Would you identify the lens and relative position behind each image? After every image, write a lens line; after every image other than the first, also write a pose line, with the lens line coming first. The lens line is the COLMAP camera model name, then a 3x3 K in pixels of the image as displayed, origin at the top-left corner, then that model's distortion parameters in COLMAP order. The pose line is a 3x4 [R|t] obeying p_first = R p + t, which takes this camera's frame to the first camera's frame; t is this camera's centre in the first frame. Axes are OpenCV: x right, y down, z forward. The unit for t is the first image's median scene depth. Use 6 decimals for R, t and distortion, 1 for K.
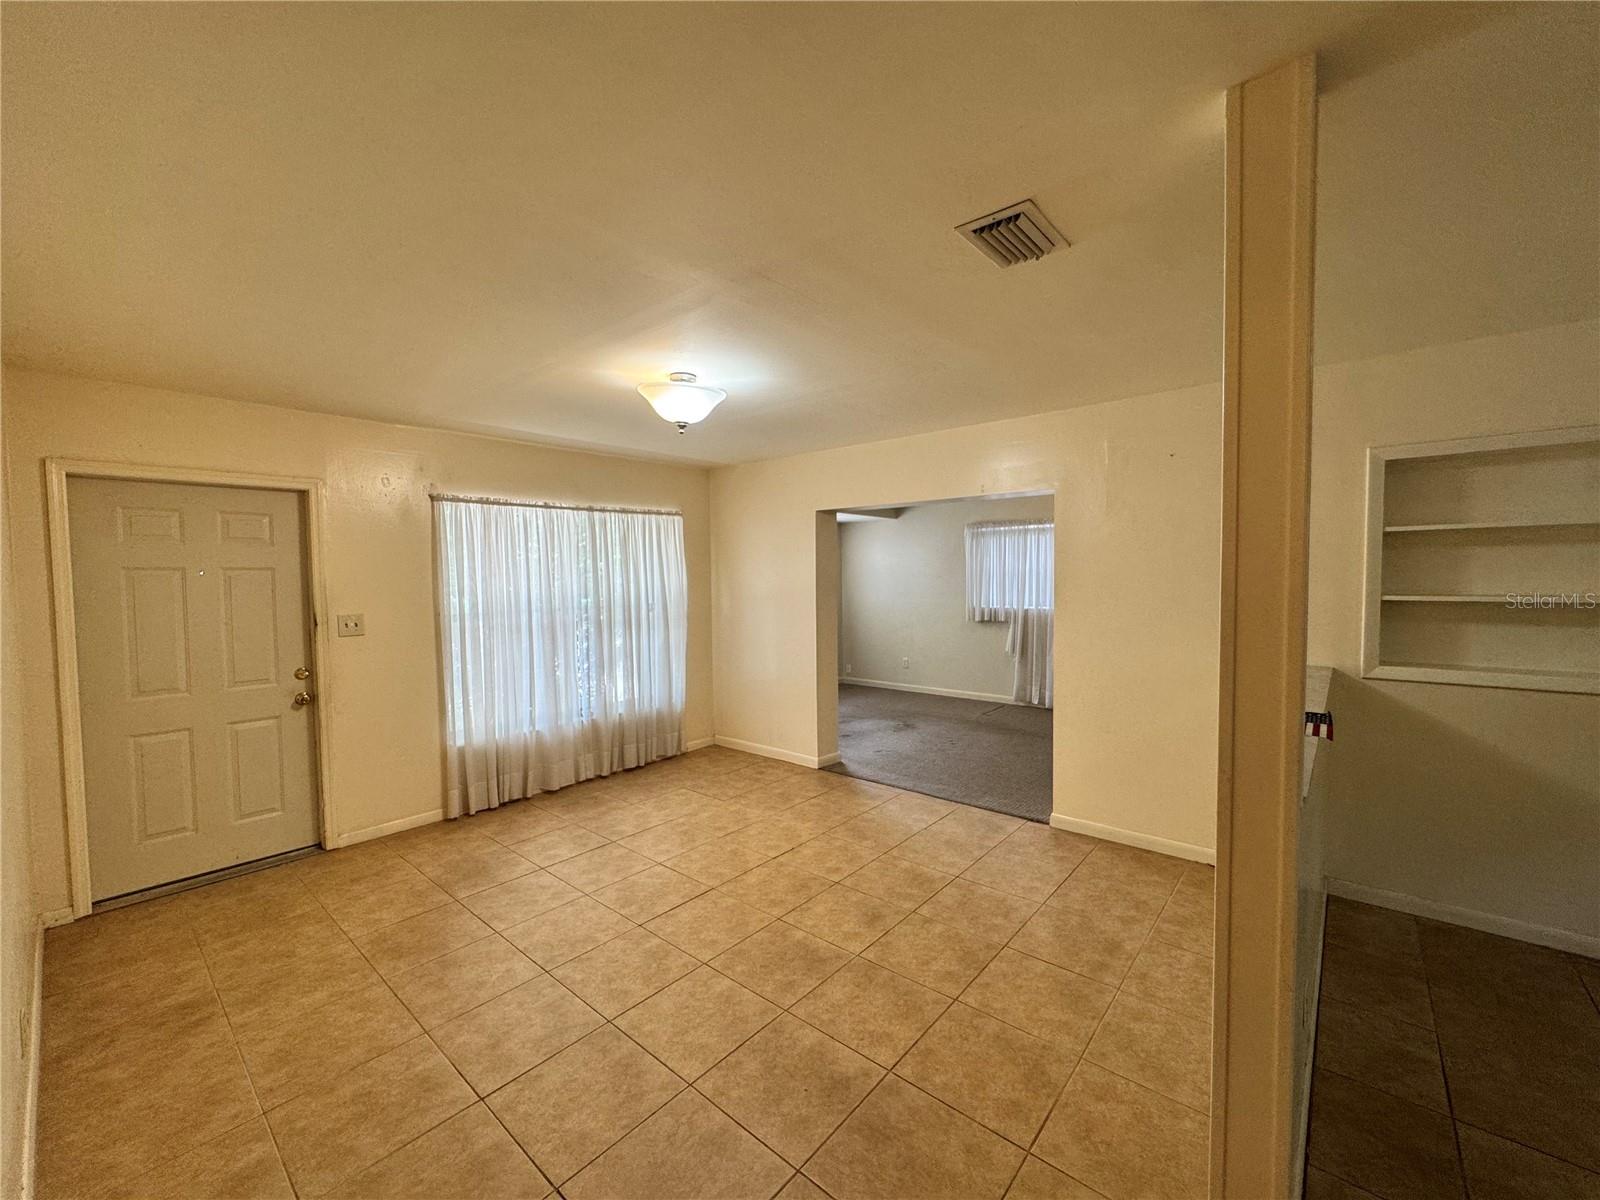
lens RADIAL K [[641.7, 0, 798.4], [0, 641.7, 603.7], [0, 0, 1]] dist [-0.006413, 0.001015]
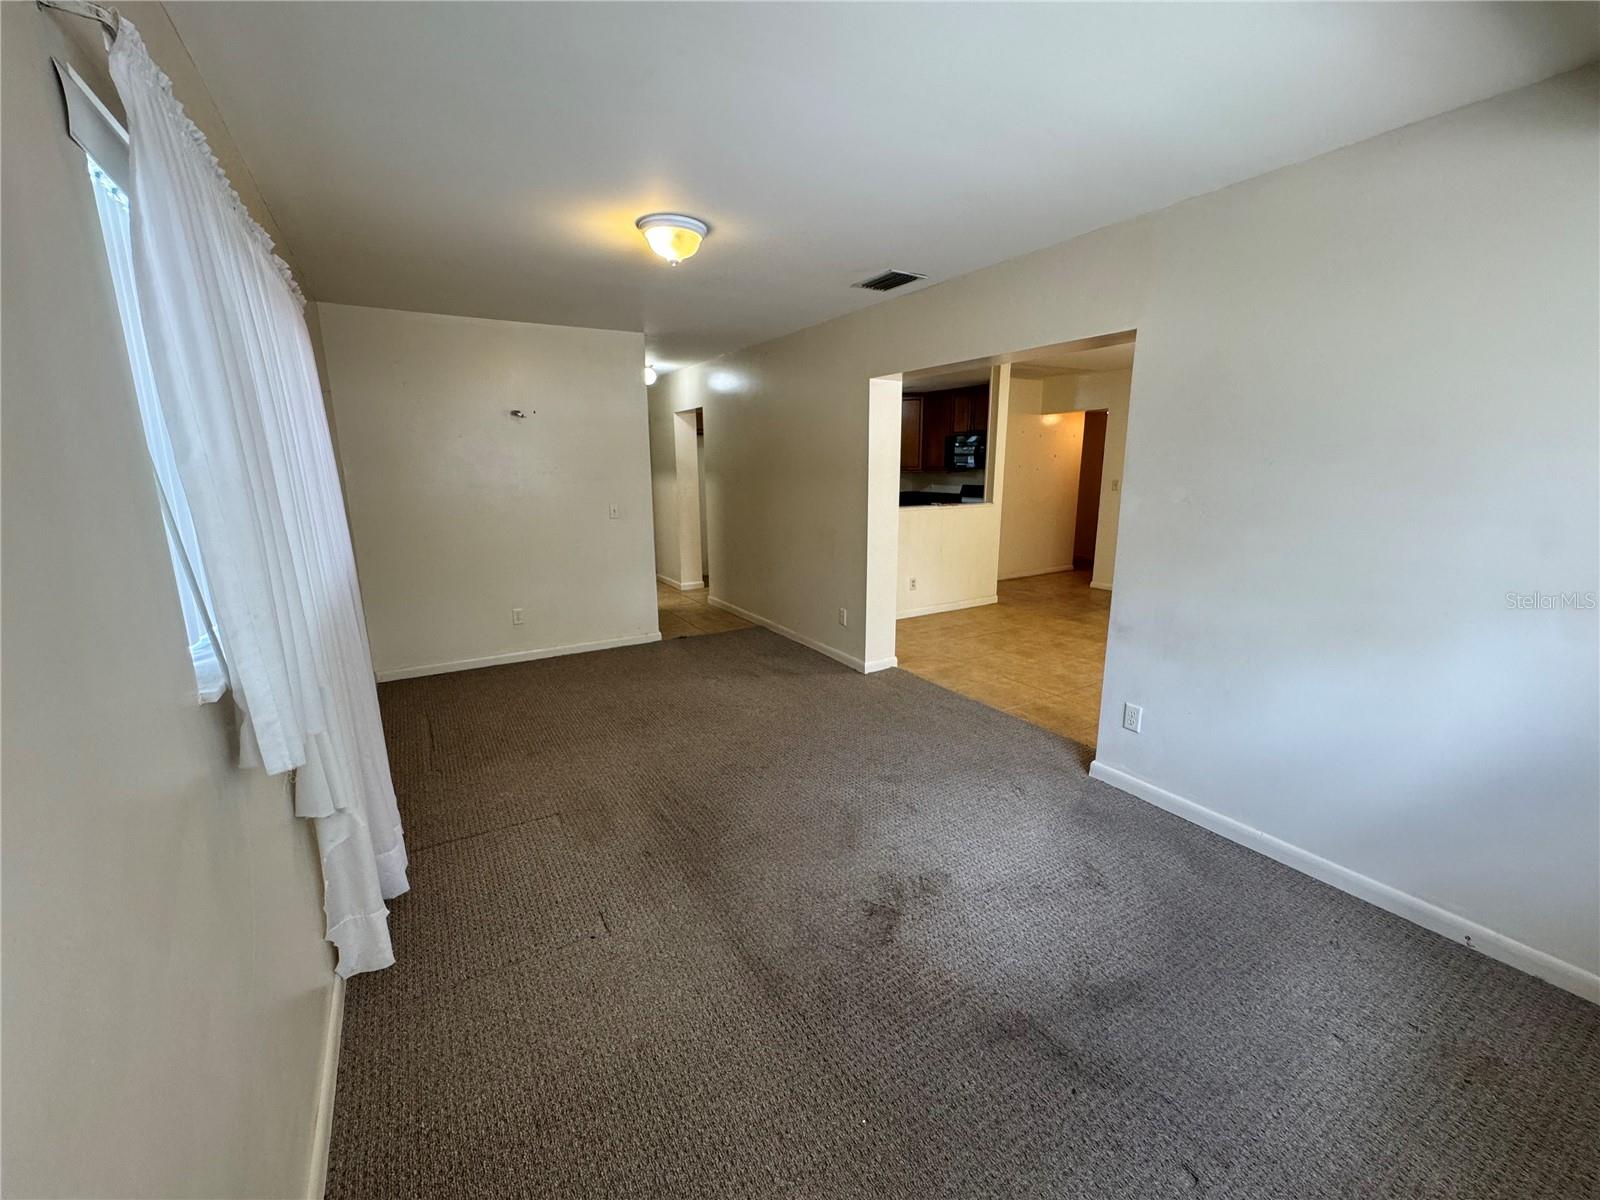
lens RADIAL K [[641.7, 0, 800.6], [0, 641.7, 603.4], [0, 0, 1]] dist [-0.006413, 0.001015]
pose [[-0.952365, -0.049268, 0.300954, 0.219458], [0.030808, 0.966272, 0.255676, -0.098639], [-0.303400, 0.252768, -0.918725, 2.313890]]
